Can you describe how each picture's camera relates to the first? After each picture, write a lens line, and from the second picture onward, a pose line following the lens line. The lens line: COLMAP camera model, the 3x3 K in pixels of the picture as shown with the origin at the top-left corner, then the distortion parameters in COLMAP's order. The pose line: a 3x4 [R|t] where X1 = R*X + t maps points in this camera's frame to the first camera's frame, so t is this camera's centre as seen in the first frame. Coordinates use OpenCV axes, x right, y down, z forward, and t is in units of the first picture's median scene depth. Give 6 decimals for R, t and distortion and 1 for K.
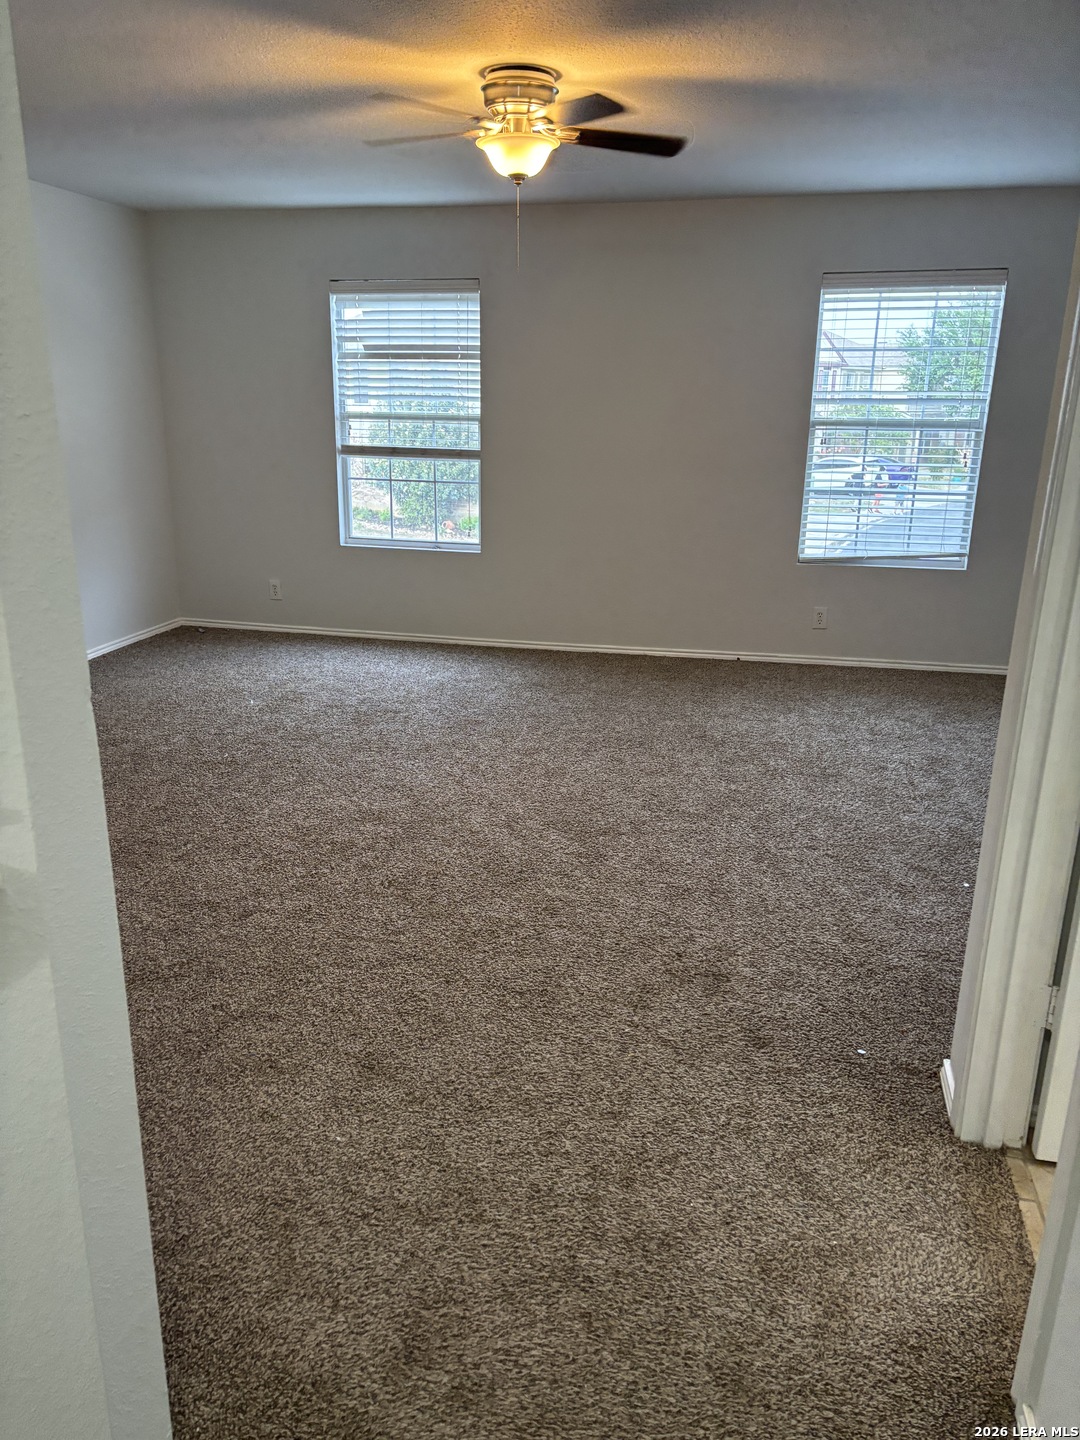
lens RADIAL K [[1087.9, 0, 544.9], [0, 1087.9, 721.2], [0, 0, 1]] dist [0.056489, -0.062949]
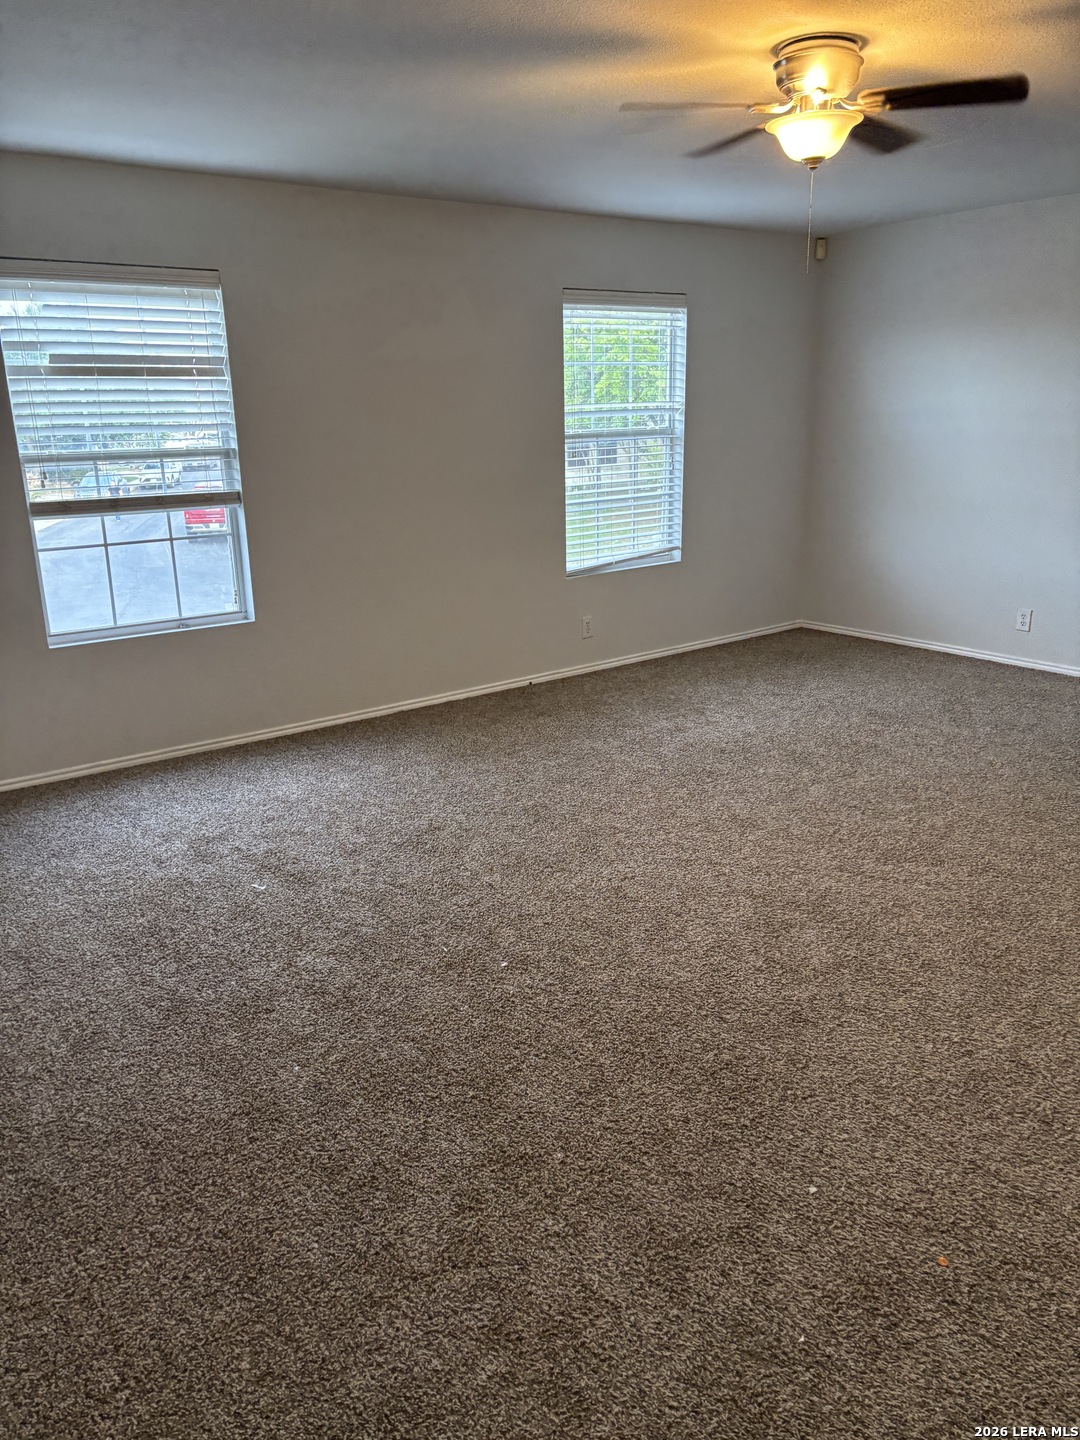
lens RADIAL K [[1087.9, 0, 544.3], [0, 1087.9, 719.4], [0, 0, 1]] dist [0.056489, -0.062949]
pose [[0.647319, -0.235993, 0.724766, -0.538252], [0.243155, 0.965117, 0.097083, -0.119953], [-0.722394, 0.113387, 0.682121, 0.346657]]
